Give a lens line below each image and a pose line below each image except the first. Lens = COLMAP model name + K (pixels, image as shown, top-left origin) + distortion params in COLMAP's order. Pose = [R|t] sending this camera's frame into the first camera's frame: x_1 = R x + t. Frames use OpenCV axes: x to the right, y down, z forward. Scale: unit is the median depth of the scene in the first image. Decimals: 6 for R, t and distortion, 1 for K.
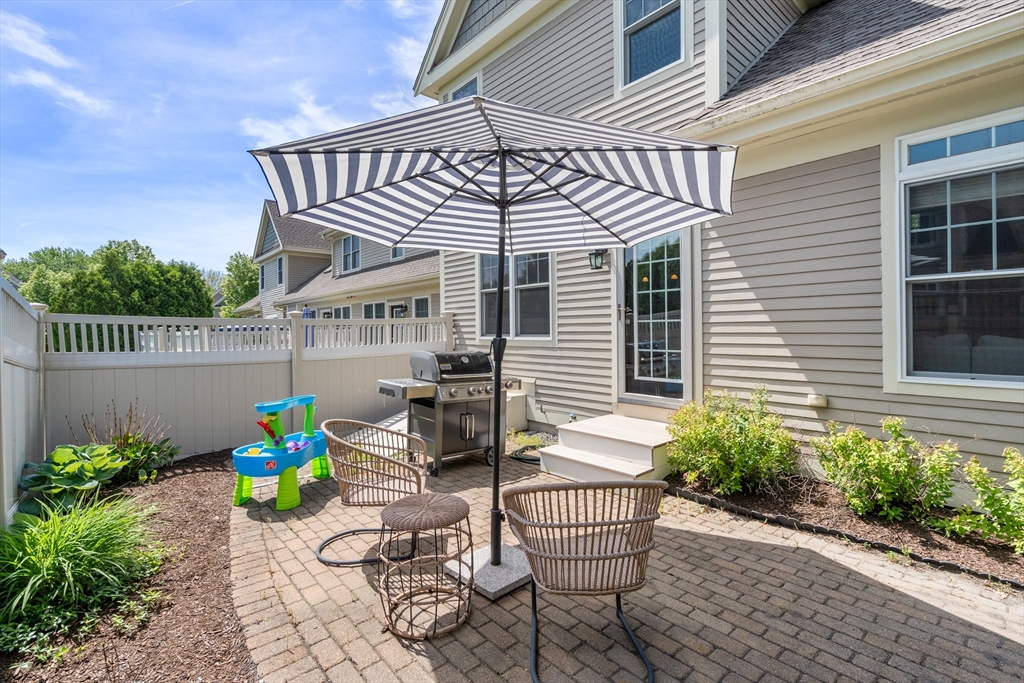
lens RADIAL K [[469.5, 0, 515.1], [0, 469.5, 341.9], [0, 0, 1]] dist [0.013472, 0.000325]
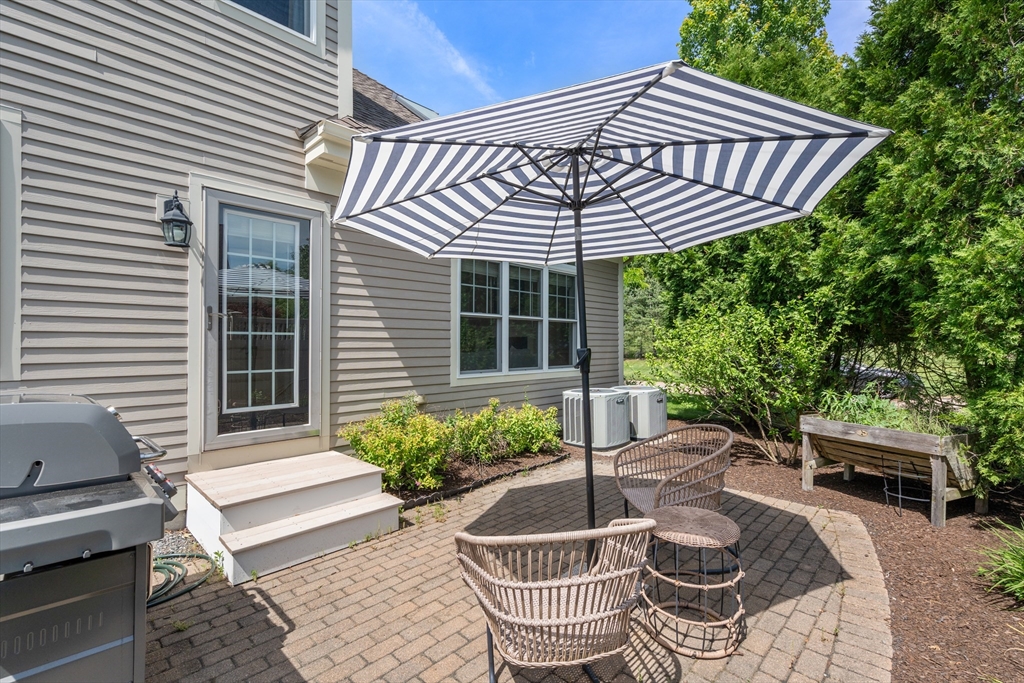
lens RADIAL K [[469.5, 0, 515.1], [0, 469.5, 341.9], [0, 0, 1]] dist [0.013472, 0.000325]
pose [[-0.088474, 0.014260, 0.995976, -0.663194], [0.027775, 0.999544, -0.011844, -0.011534], [-0.995691, 0.026616, -0.088829, 0.827182]]
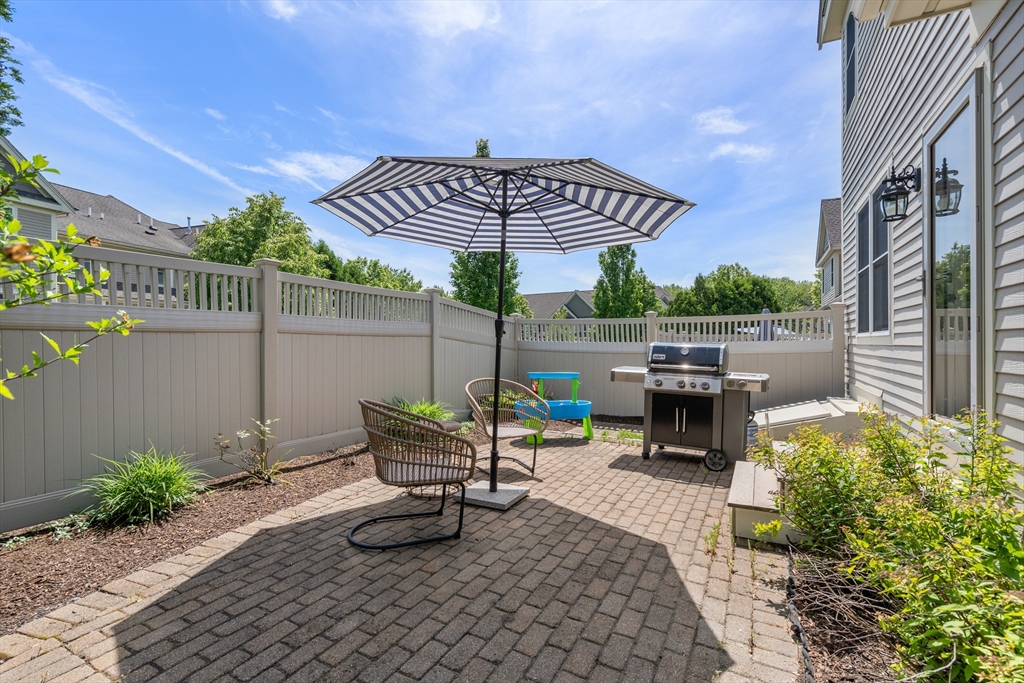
lens RADIAL K [[469.5, 0, 515.1], [0, 469.5, 341.9], [0, 0, 1]] dist [0.013472, 0.000325]
pose [[0.356839, 0.015465, -0.934038, 0.800673], [-0.037253, 0.999303, 0.002314, 0.038999], [0.933423, 0.033970, 0.357167, 0.395699]]
